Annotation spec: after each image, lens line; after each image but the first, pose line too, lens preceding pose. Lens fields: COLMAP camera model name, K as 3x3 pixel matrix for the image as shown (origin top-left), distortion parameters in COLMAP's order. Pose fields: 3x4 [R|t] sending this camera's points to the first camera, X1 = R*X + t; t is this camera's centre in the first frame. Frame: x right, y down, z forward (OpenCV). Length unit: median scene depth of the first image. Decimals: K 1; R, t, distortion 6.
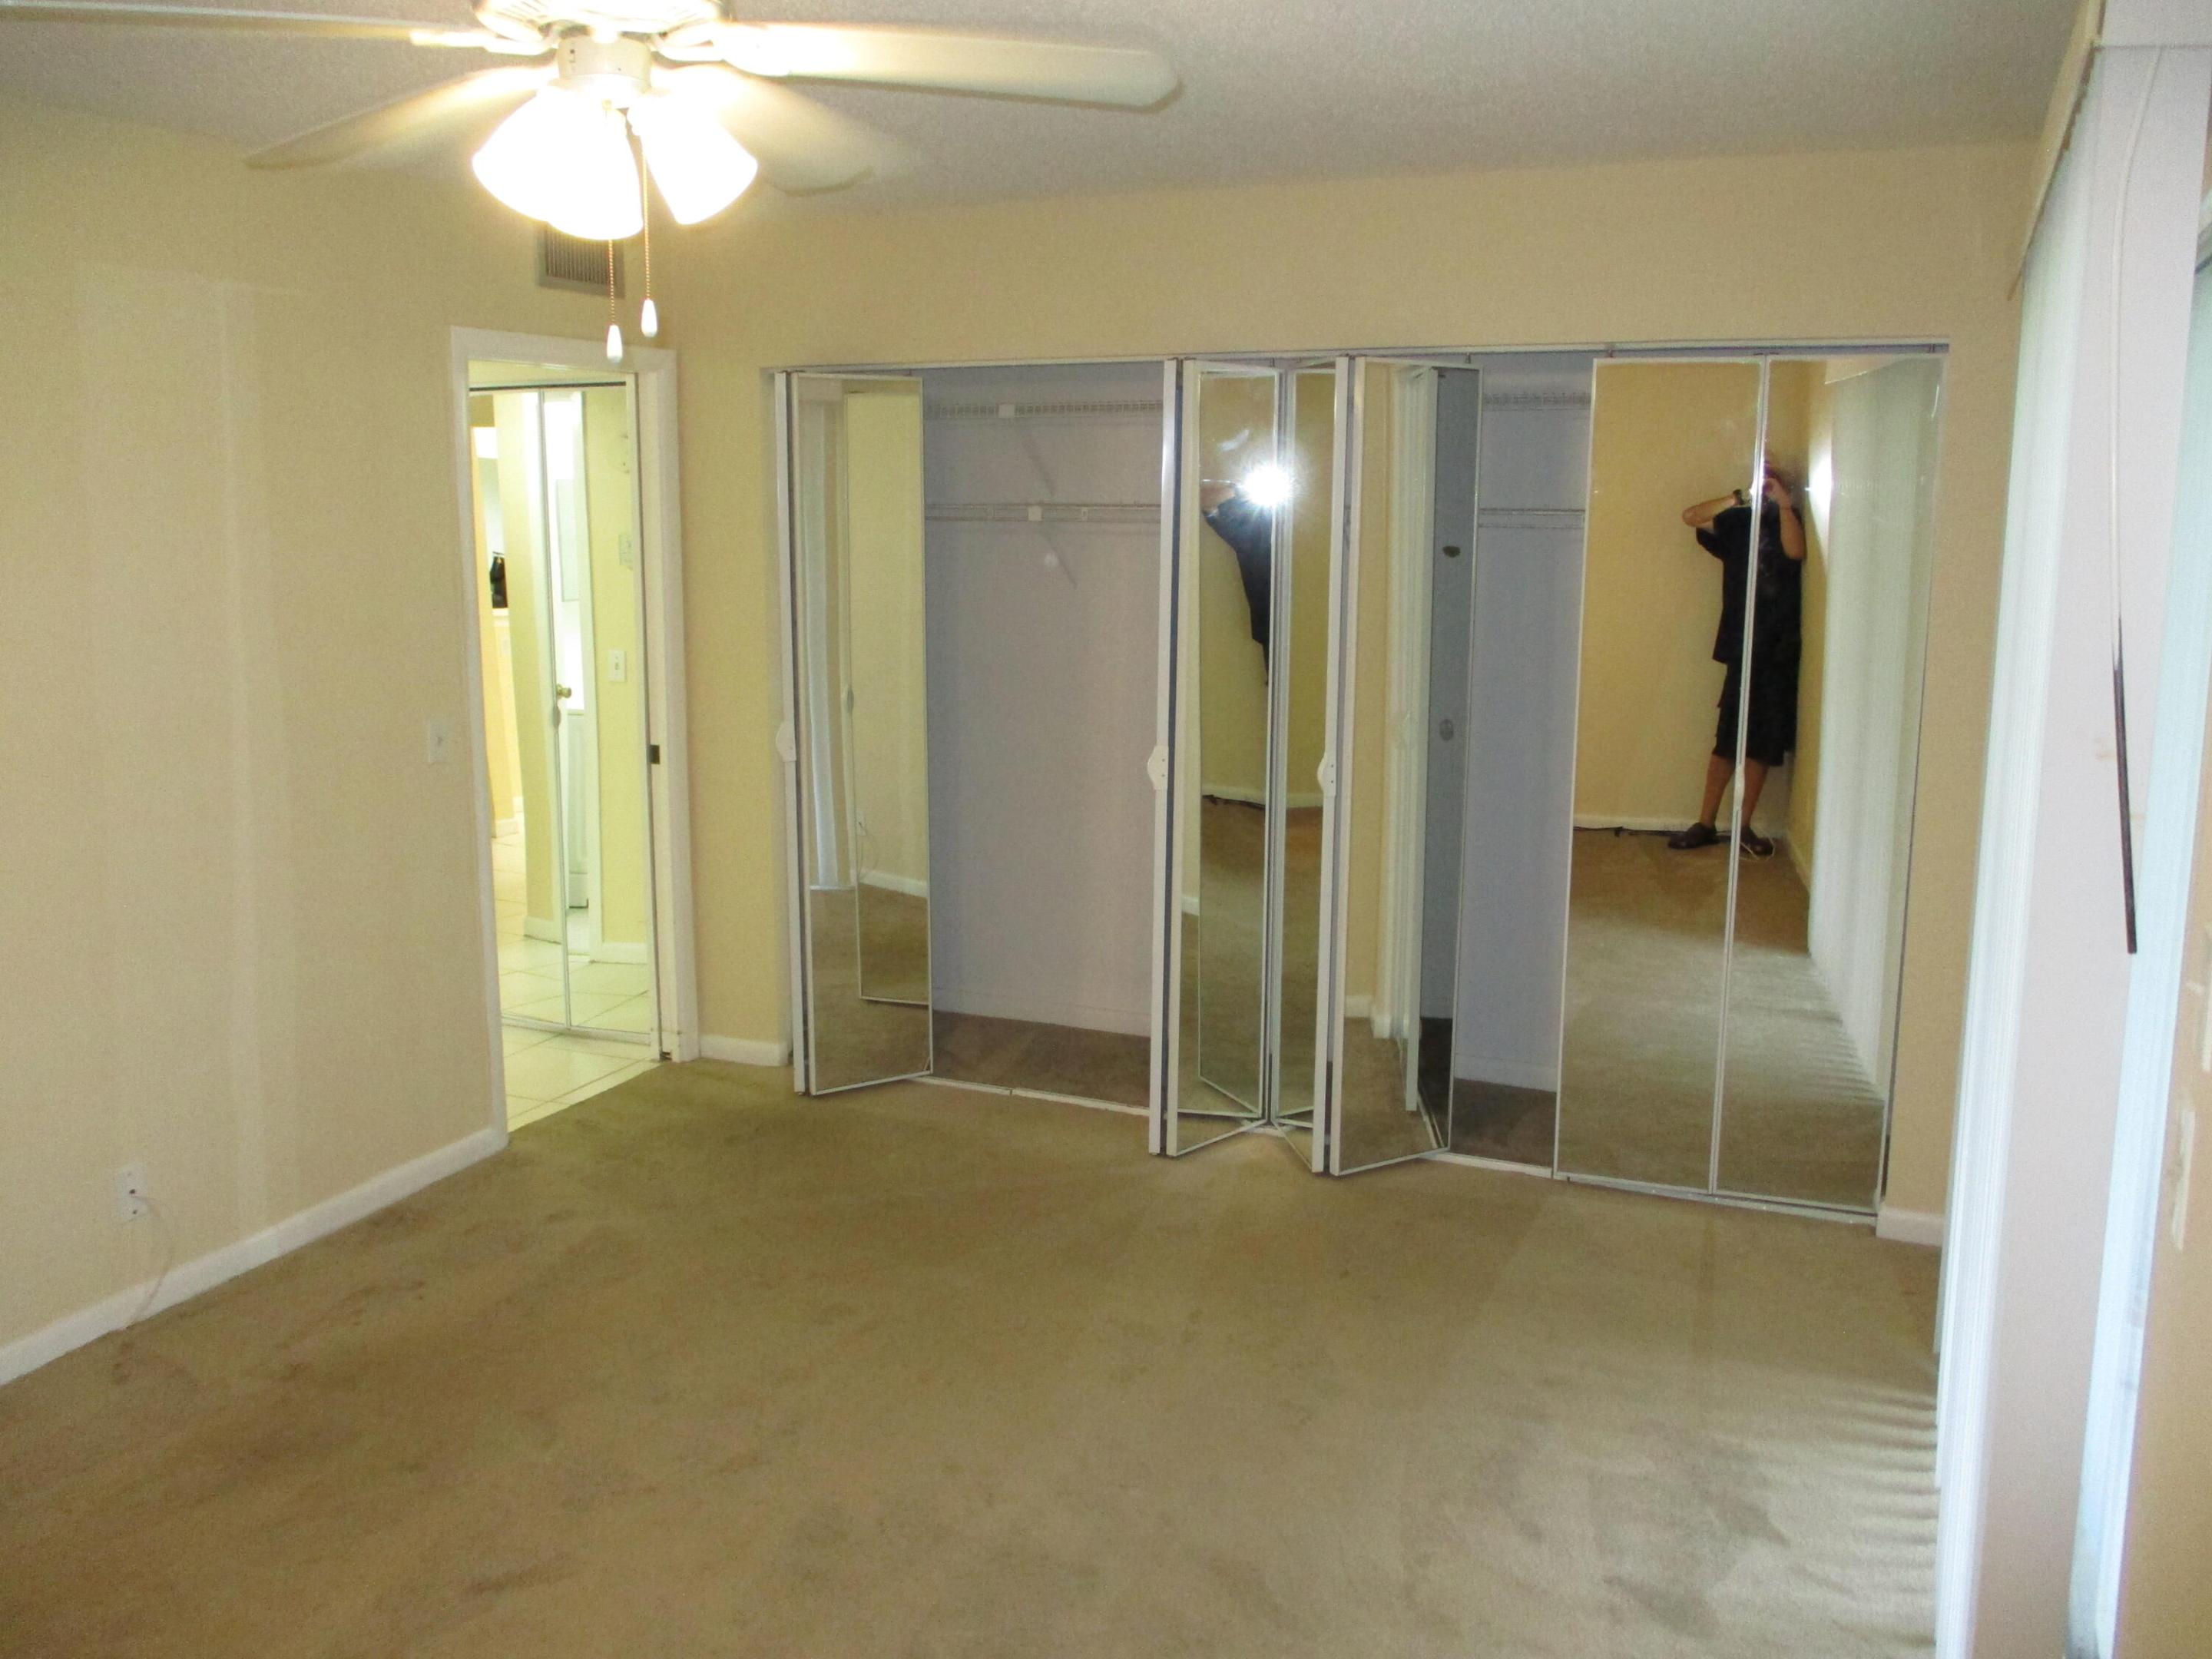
lens RADIAL K [[1836.3, 0, 1095.9], [0, 1836.3, 829.8], [0, 0, 1]] dist [-0.037547, 0.013485]
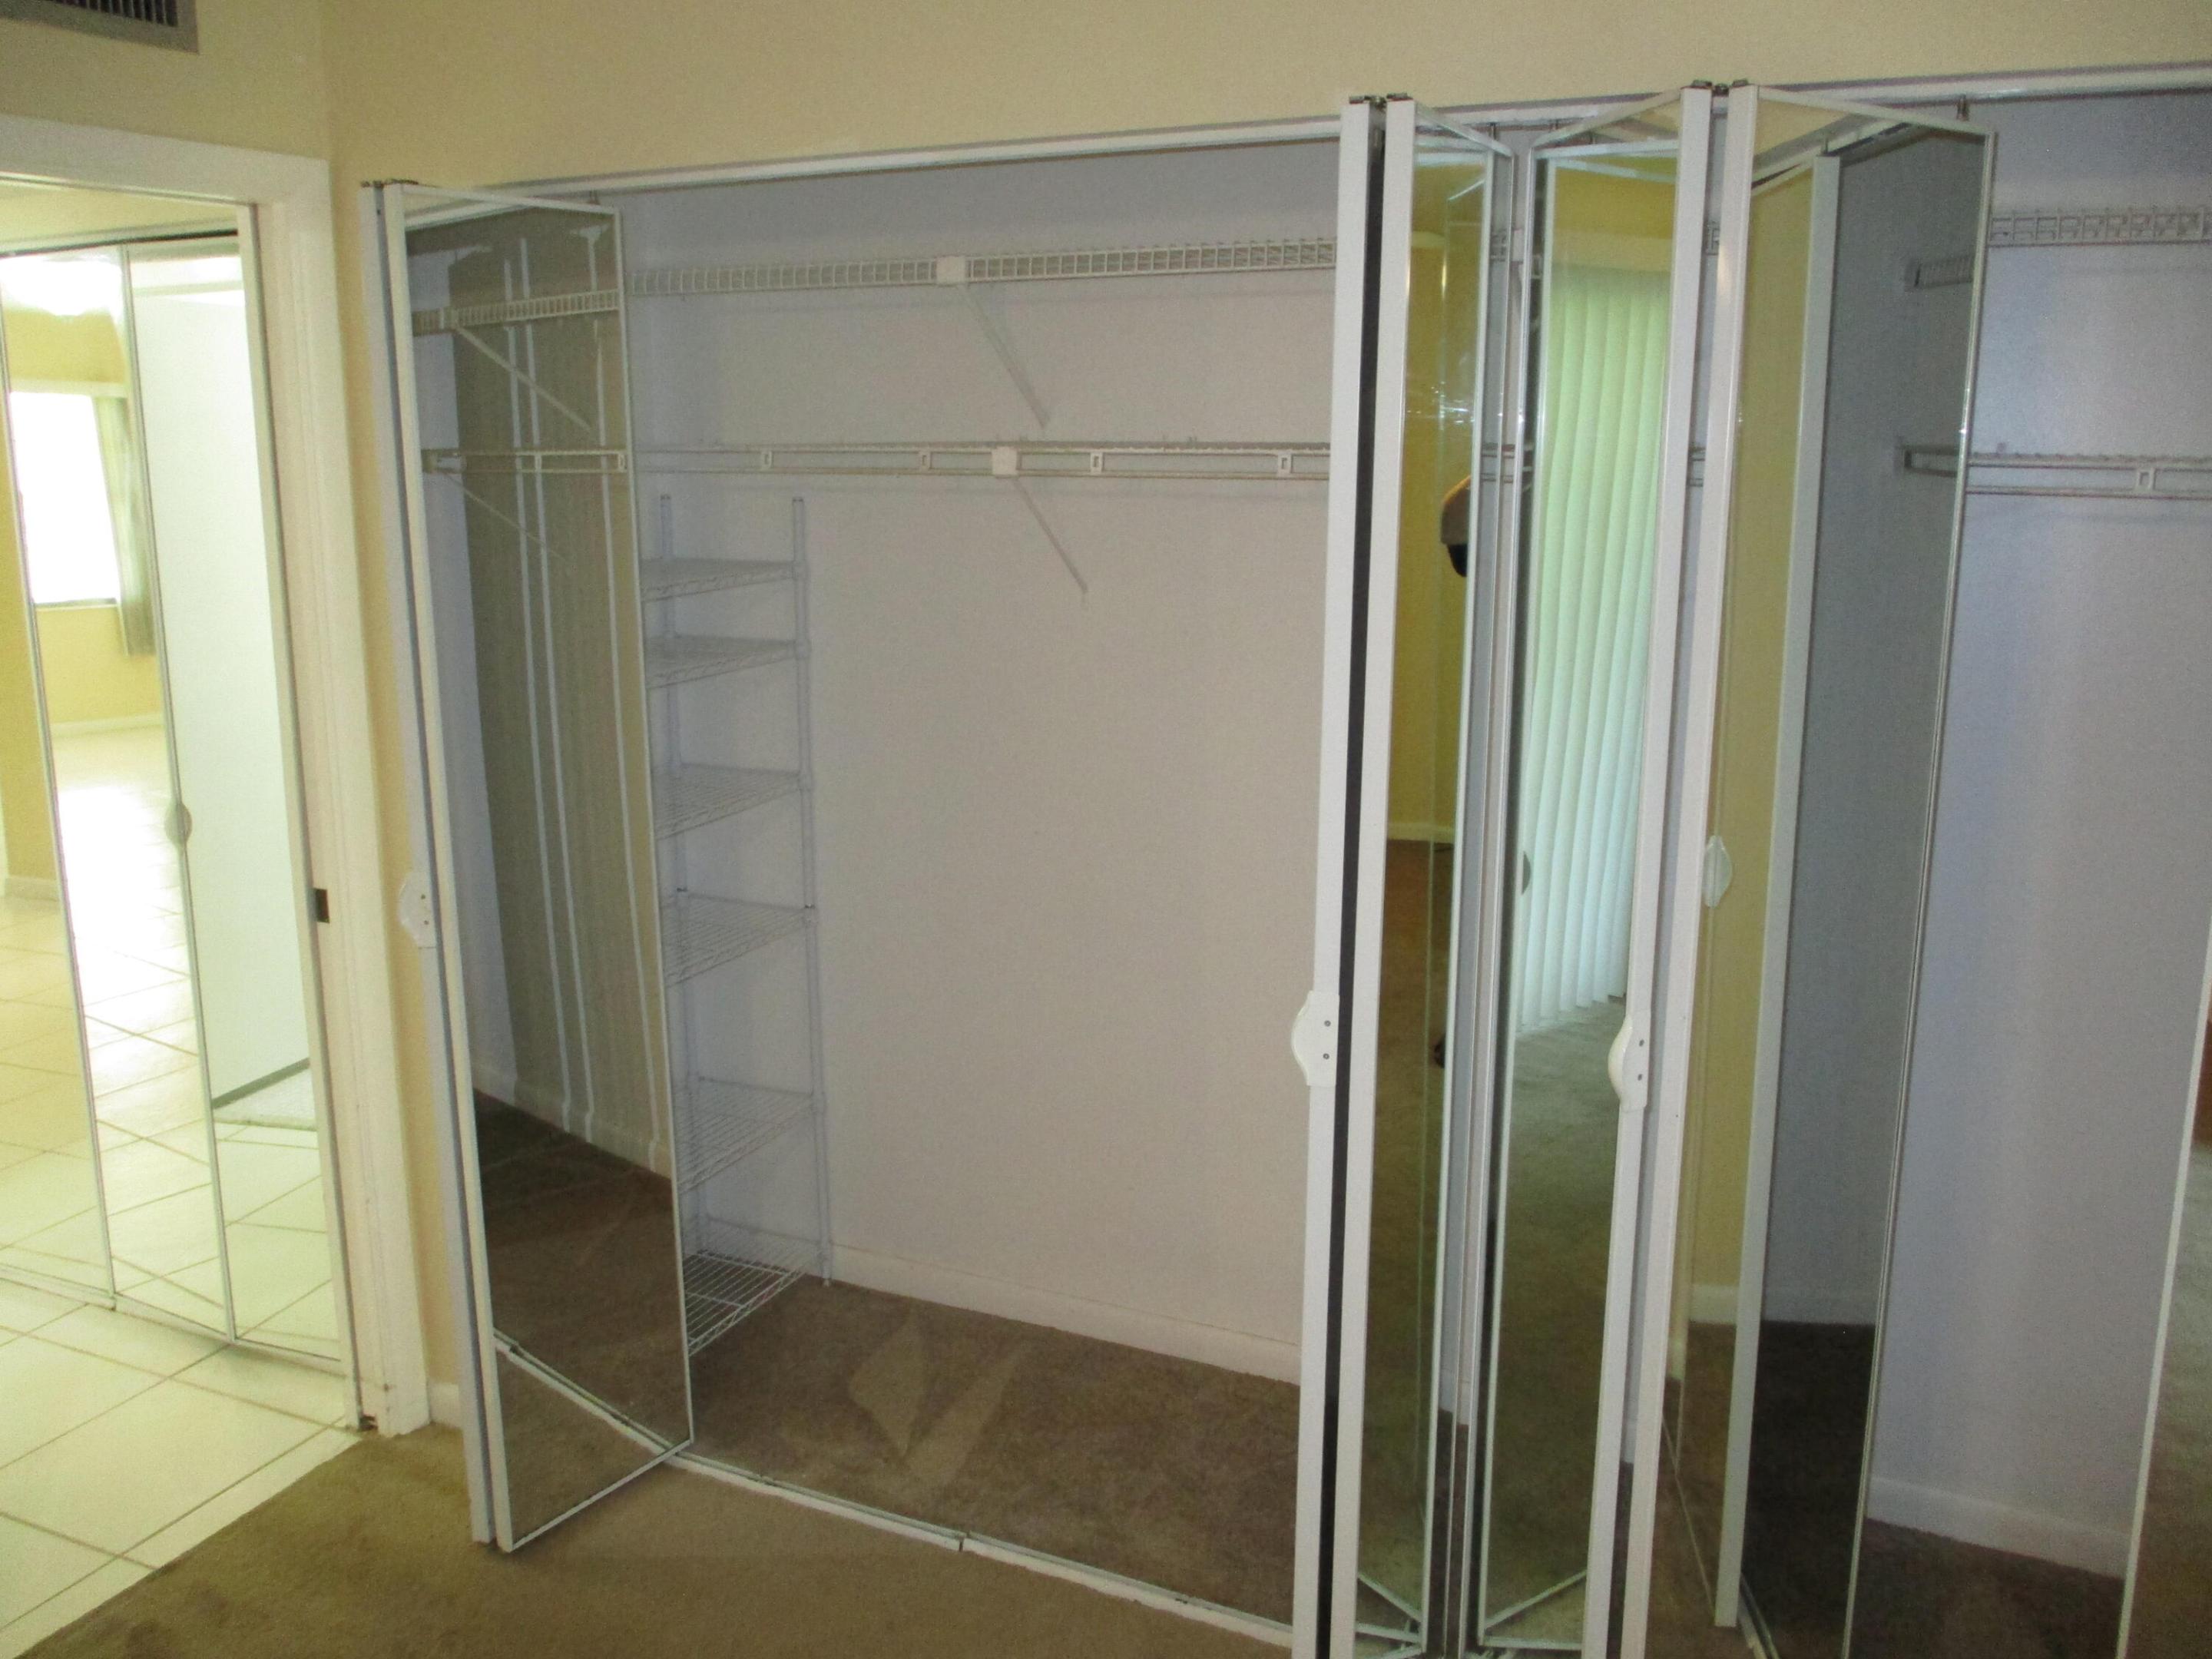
lens RADIAL K [[1836.3, 0, 1115.9], [0, 1836.3, 834.0], [0, 0, 1]] dist [-0.037547, 0.013485]
pose [[0.999890, -0.002806, -0.014554, 0.007025], [0.003390, 0.999185, 0.040223, -0.083915], [0.014429, -0.040268, 0.999085, 0.454176]]
